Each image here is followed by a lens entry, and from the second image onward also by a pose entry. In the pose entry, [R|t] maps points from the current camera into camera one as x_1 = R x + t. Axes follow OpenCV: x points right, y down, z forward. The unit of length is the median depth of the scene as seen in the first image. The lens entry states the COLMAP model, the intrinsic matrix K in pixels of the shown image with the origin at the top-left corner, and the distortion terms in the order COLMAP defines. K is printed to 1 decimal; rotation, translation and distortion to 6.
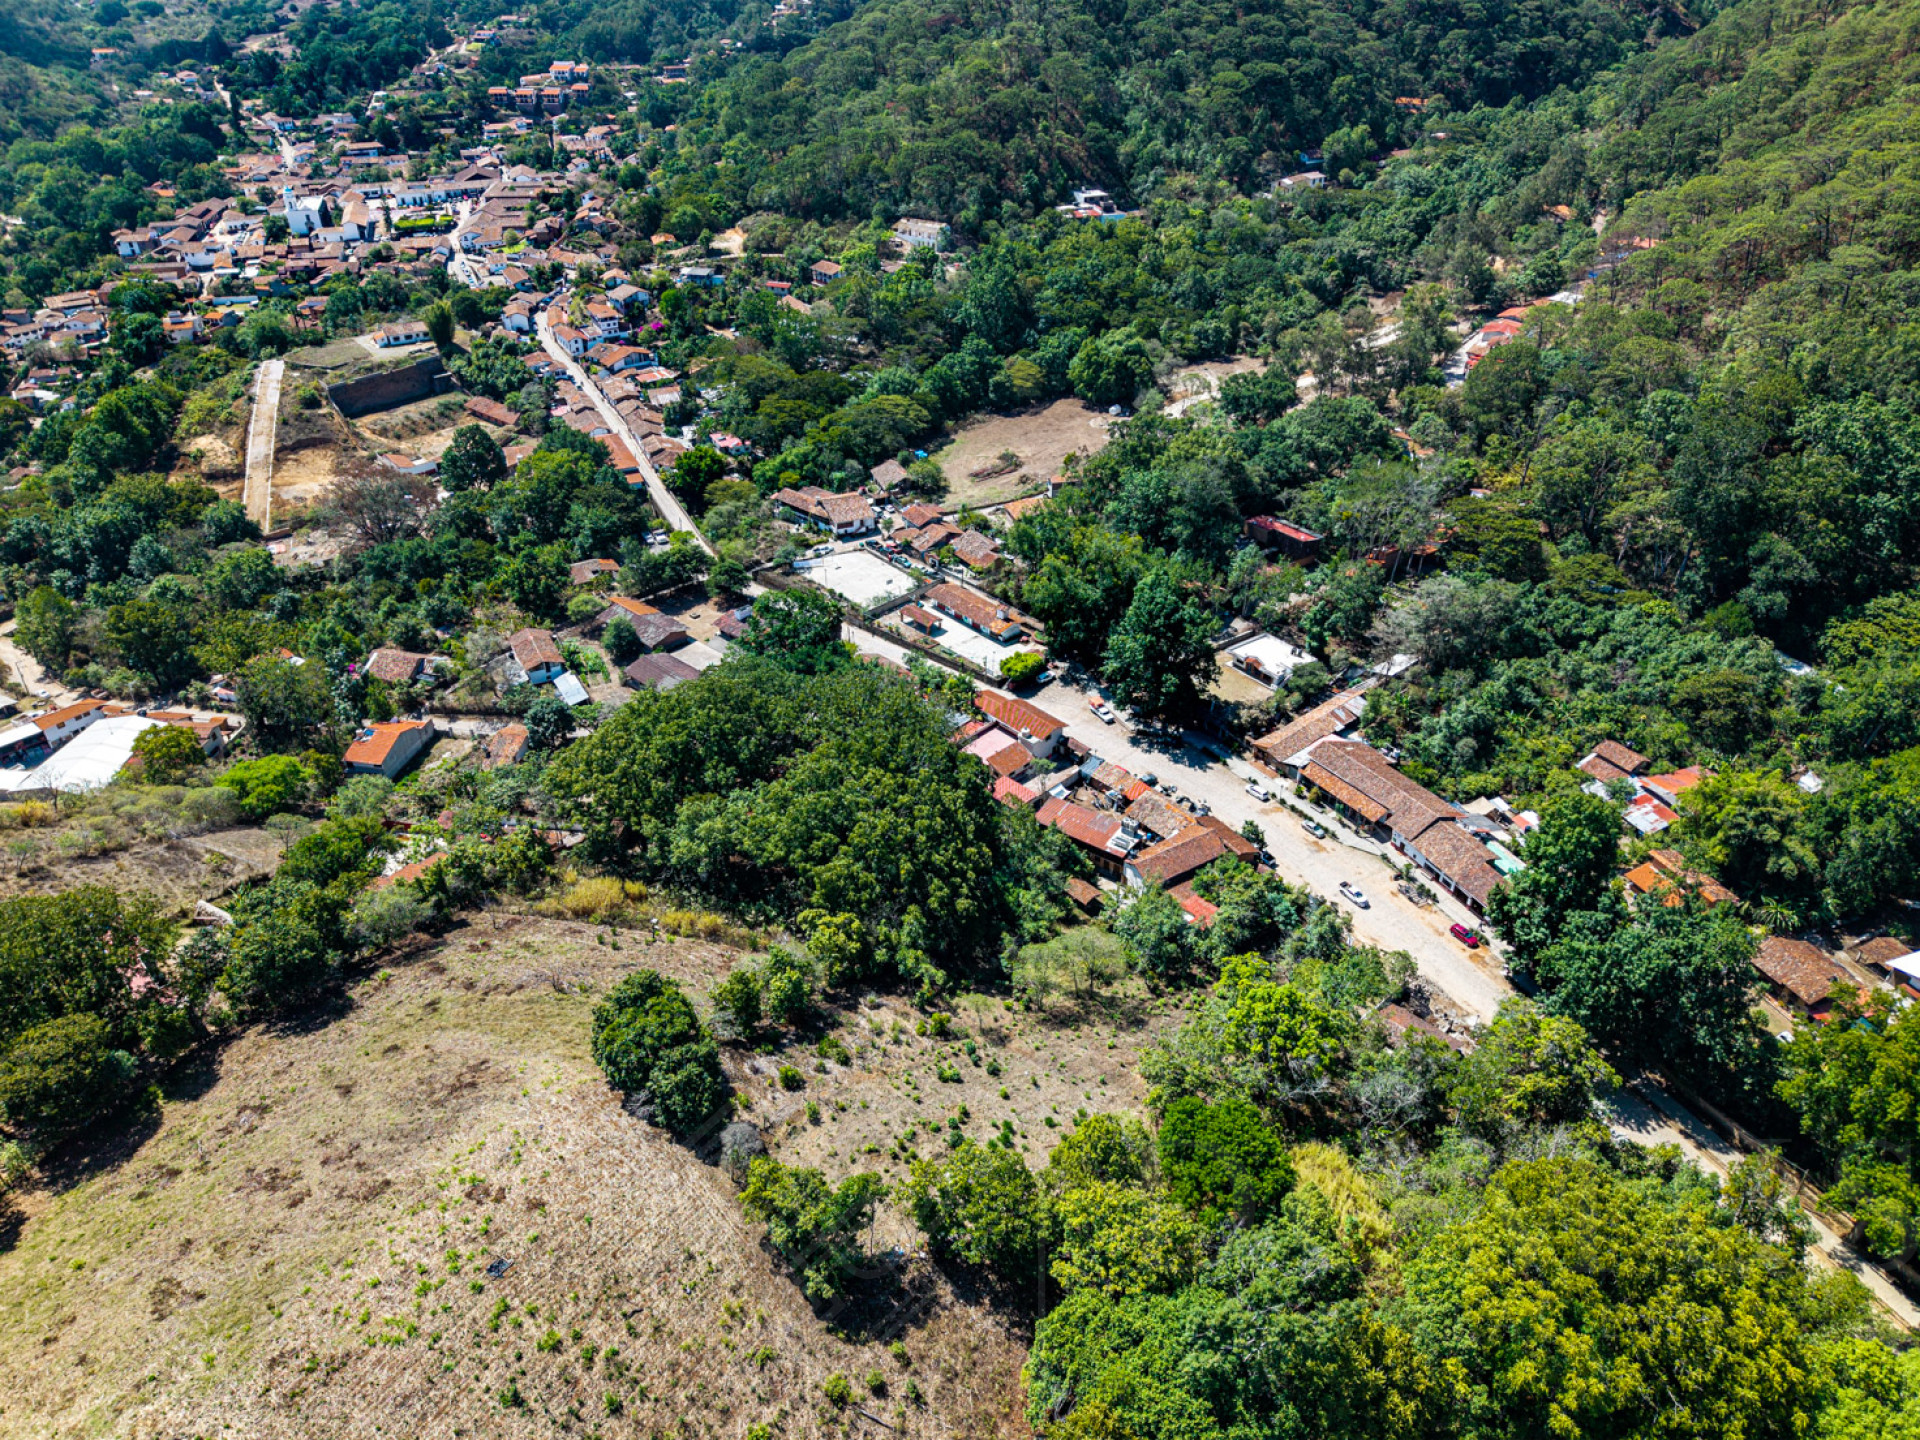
lens RADIAL K [[1285.7, 0, 980.1], [0, 1285.7, 721.7], [0, 0, 1]] dist [0.024232, -0.025712]
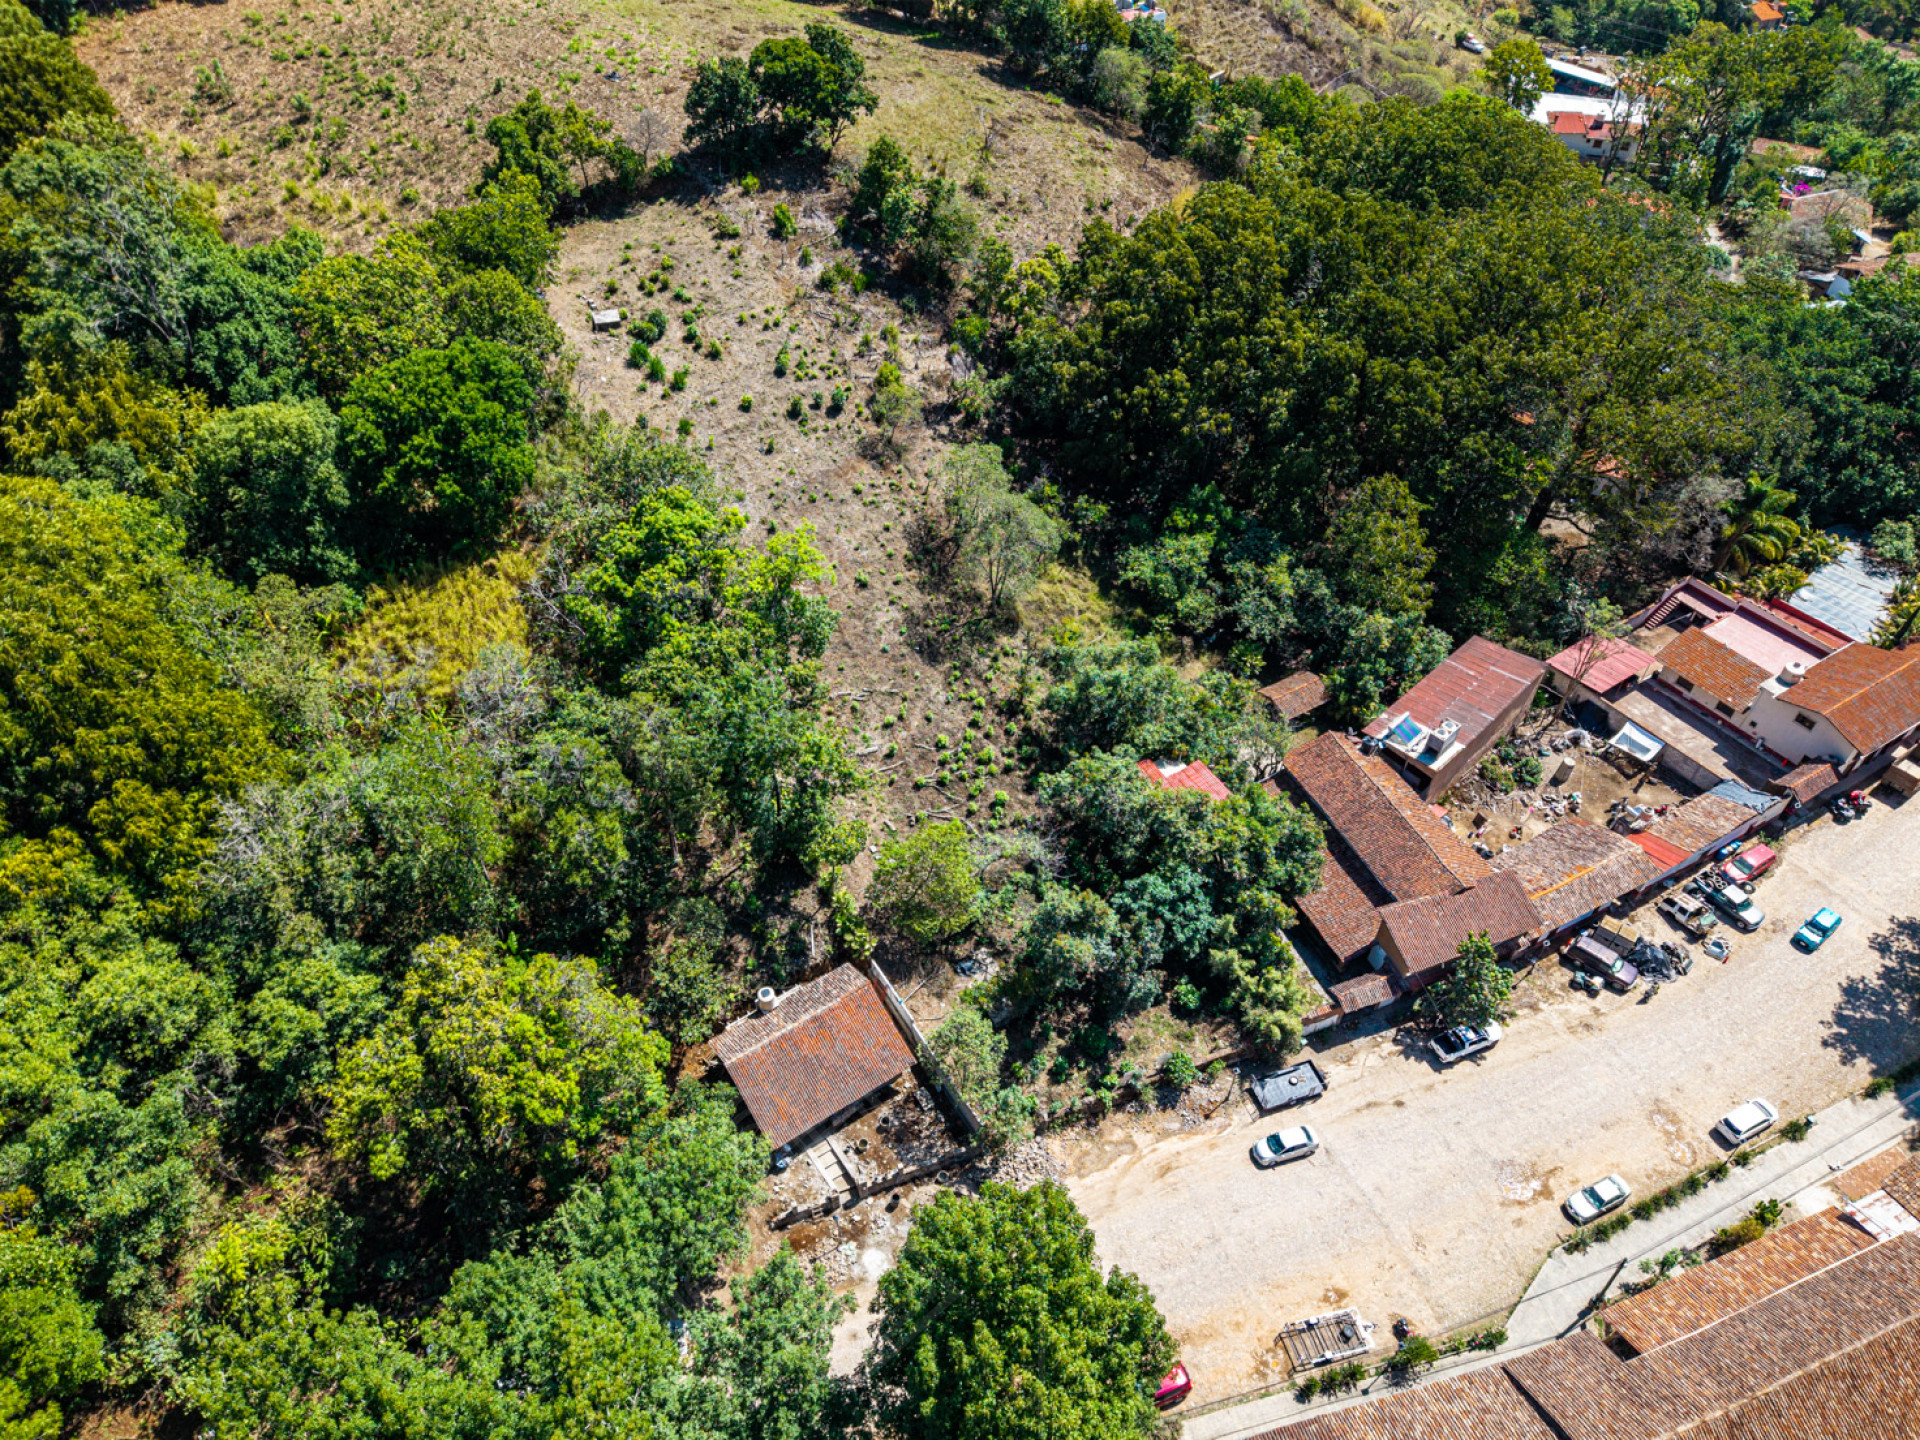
lens RADIAL K [[1285.7, 0, 975.2], [0, 1285.7, 725.3], [0, 0, 1]] dist [0.024232, -0.025712]
pose [[-0.177983, 0.686629, -0.704885, 0.446173], [-0.542371, 0.529243, 0.652484, -0.129293], [0.821070, 0.498441, 0.278211, 0.668423]]
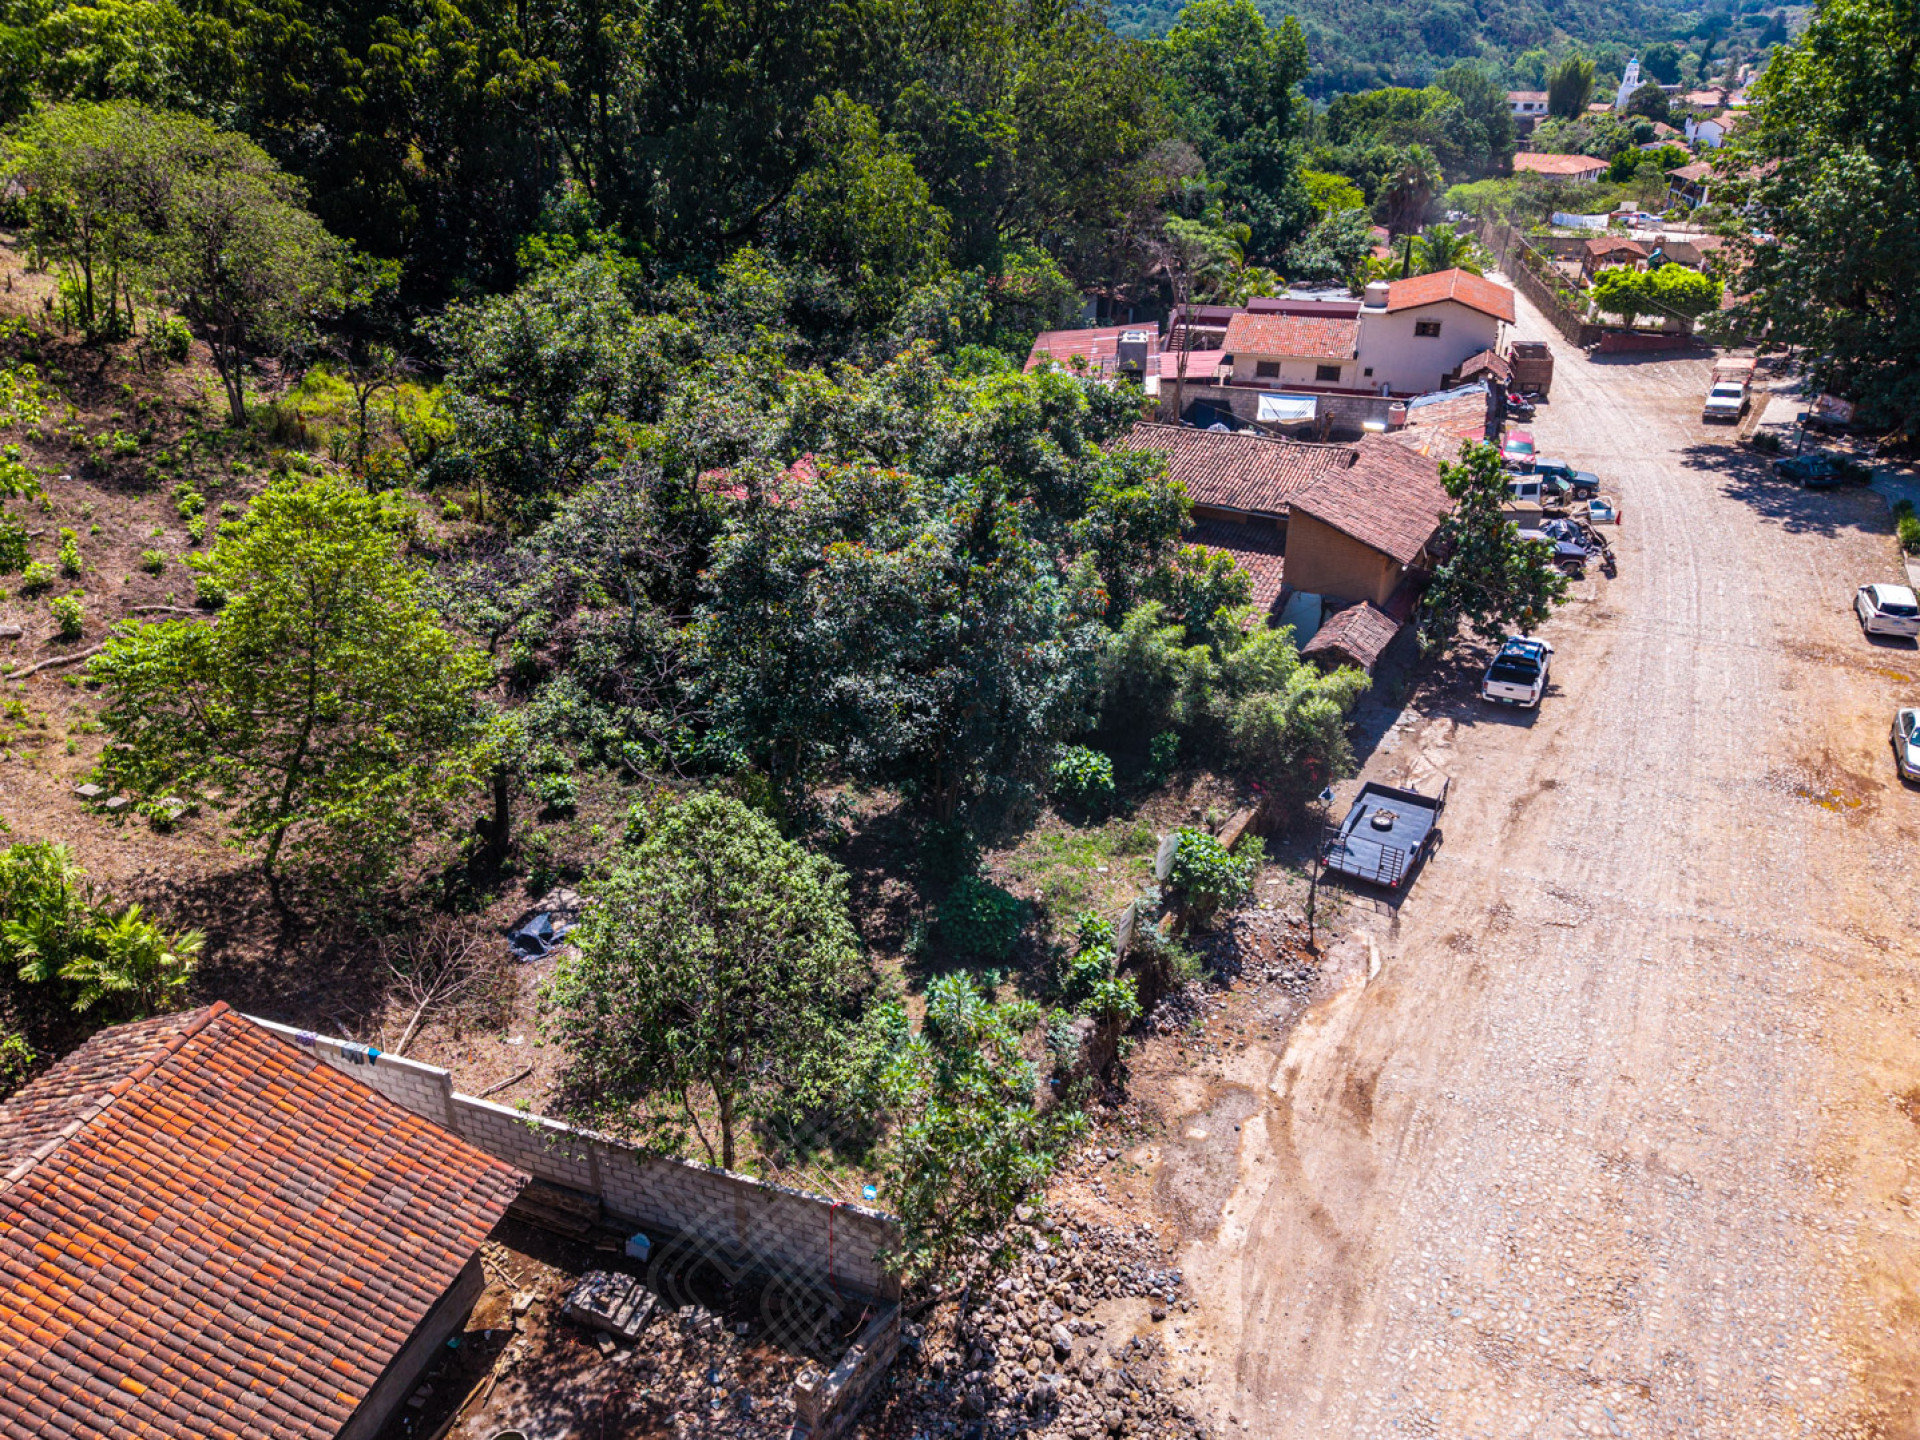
lens RADIAL K [[1285.7, 0, 966.4], [0, 1285.7, 728.4], [0, 0, 1]] dist [0.024232, -0.025712]
pose [[0.468939, 0.405877, -0.784449, 0.331397], [-0.468281, 0.867304, 0.168811, 0.112138], [0.748872, 0.288180, 0.596777, 0.763396]]
